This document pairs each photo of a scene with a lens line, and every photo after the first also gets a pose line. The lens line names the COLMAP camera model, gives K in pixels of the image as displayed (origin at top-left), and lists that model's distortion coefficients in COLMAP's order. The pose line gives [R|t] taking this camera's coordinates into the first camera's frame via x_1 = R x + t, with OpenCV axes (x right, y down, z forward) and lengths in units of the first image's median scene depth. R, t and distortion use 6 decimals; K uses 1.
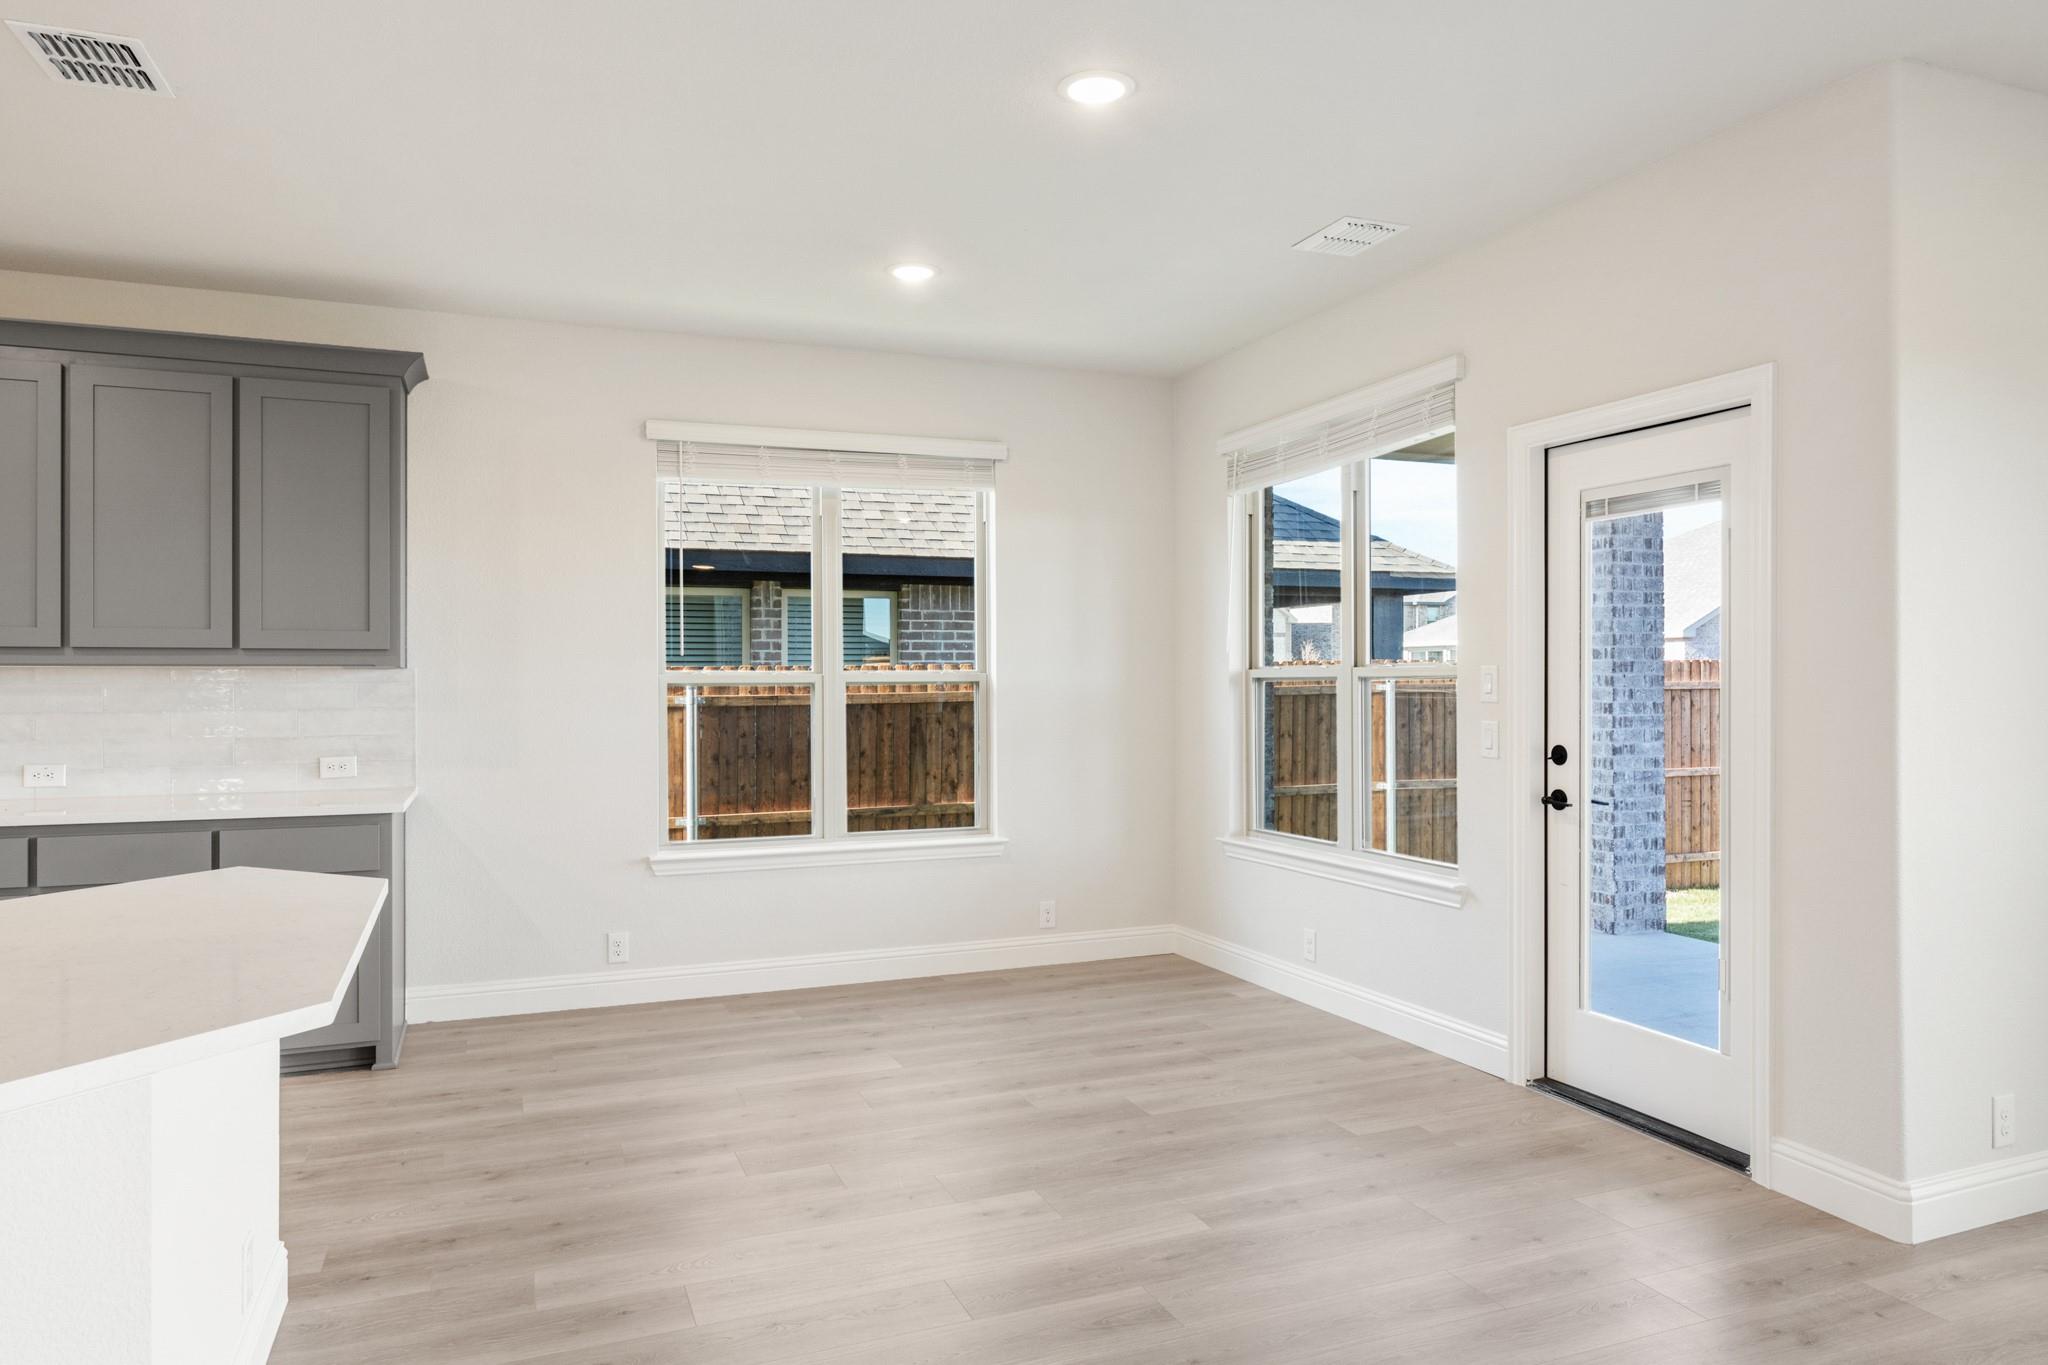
lens RADIAL K [[1287.4, 0, 1024.0], [0, 1287.4, 682.5], [0, 0, 1]] dist [-0.002295, -0.000289]
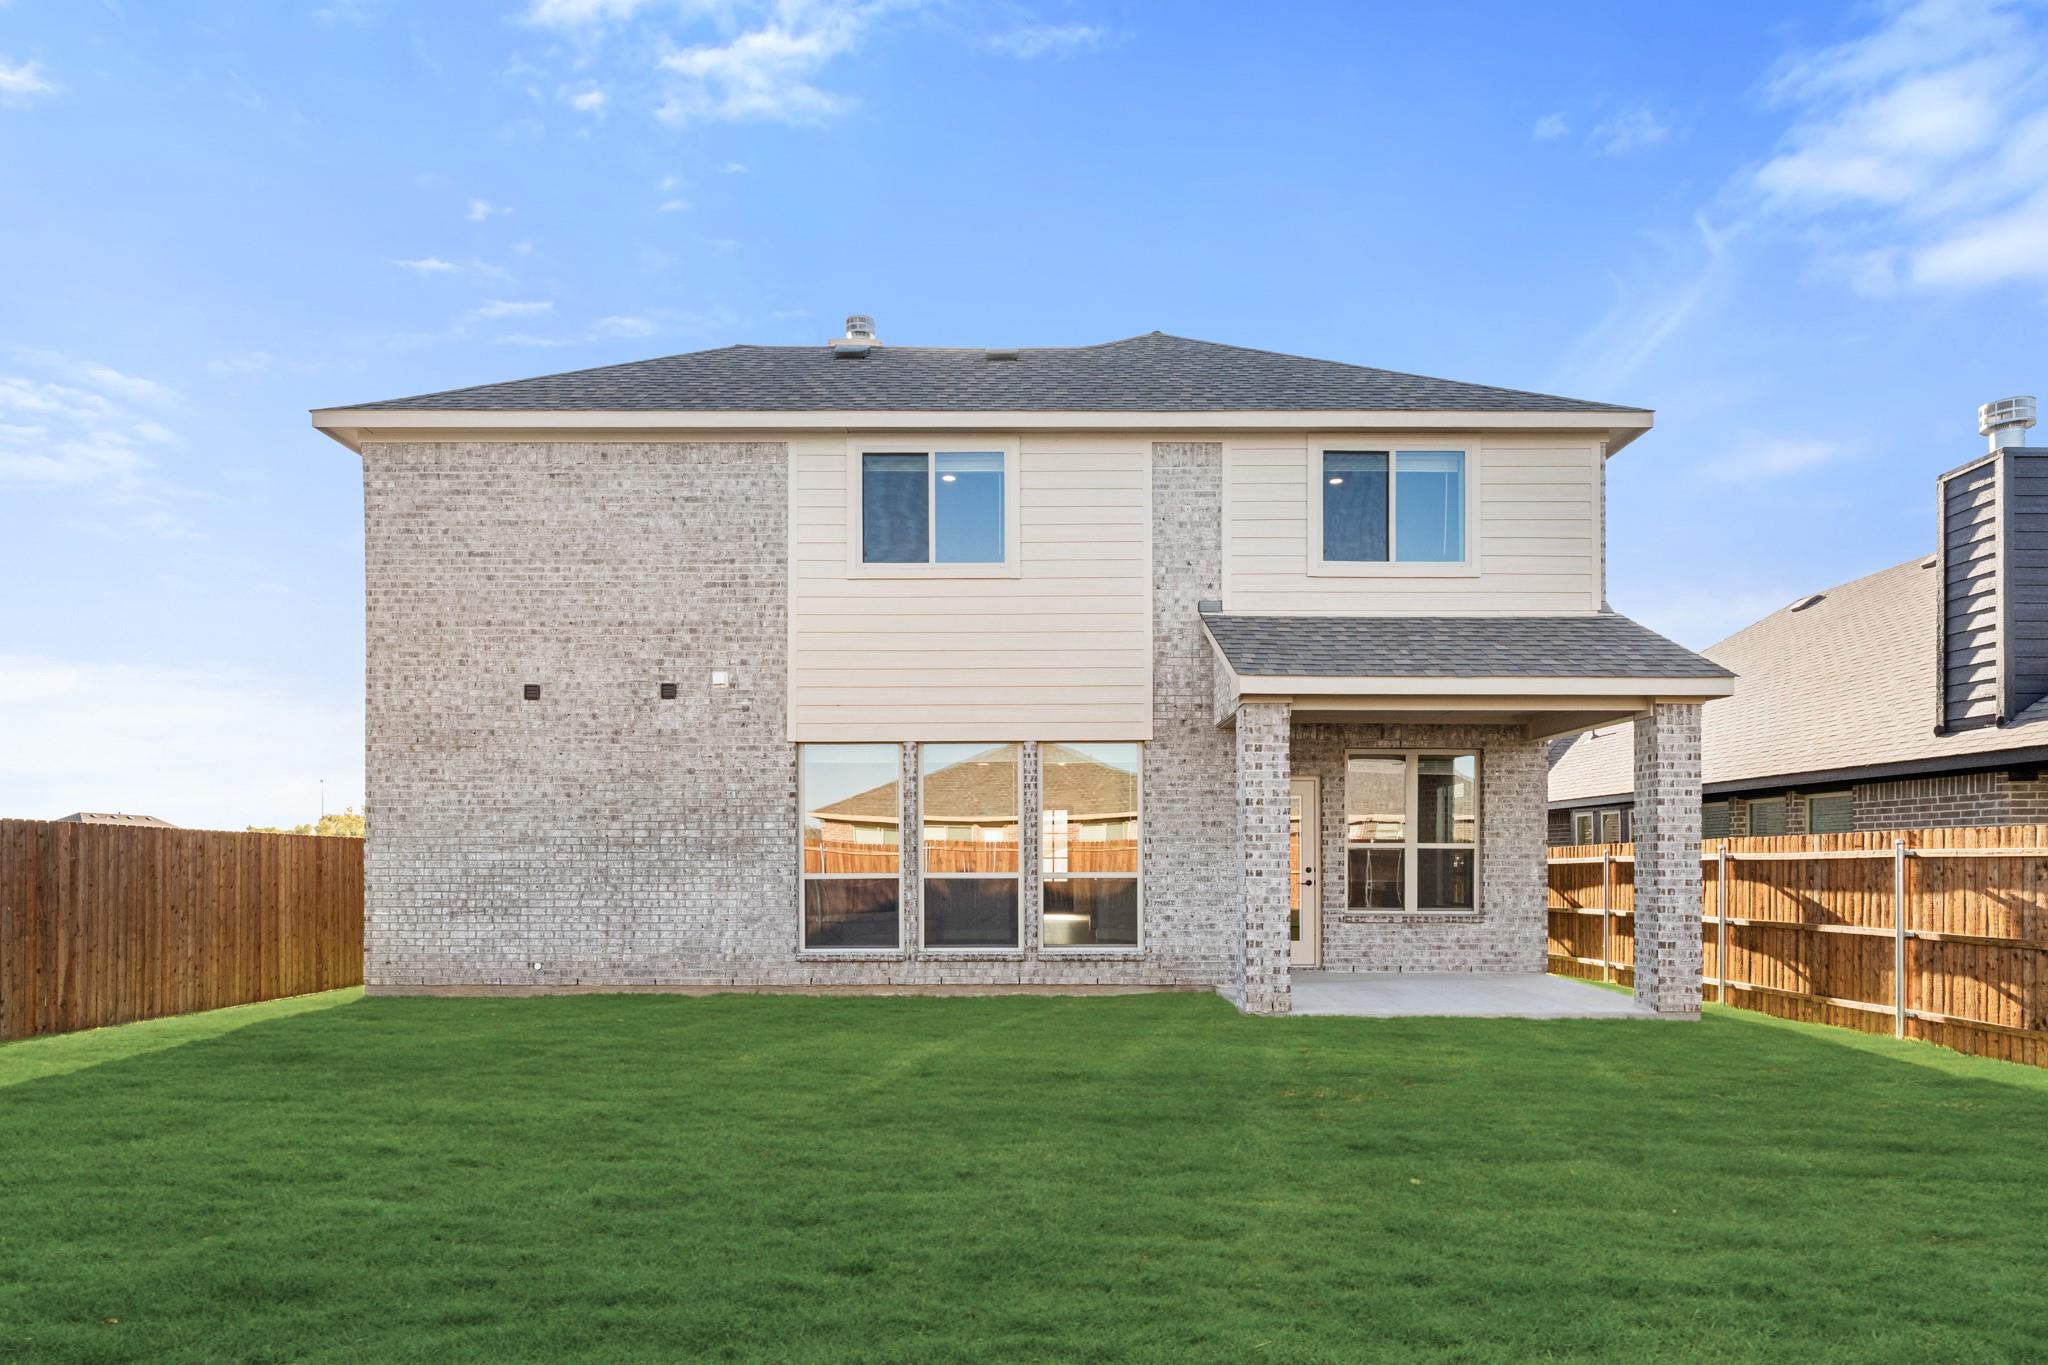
lens RADIAL K [[837.4, 0, 1024.0], [0, 837.4, 682.5], [0, 0, 1]] dist [-0.000075, -0.000263]
pose [[-0.383888, -0.188715, -0.903890, 1.741347], [-0.000150, 0.978906, -0.204313, 0.011704], [0.923379, -0.078298, -0.375819, 0.687921]]
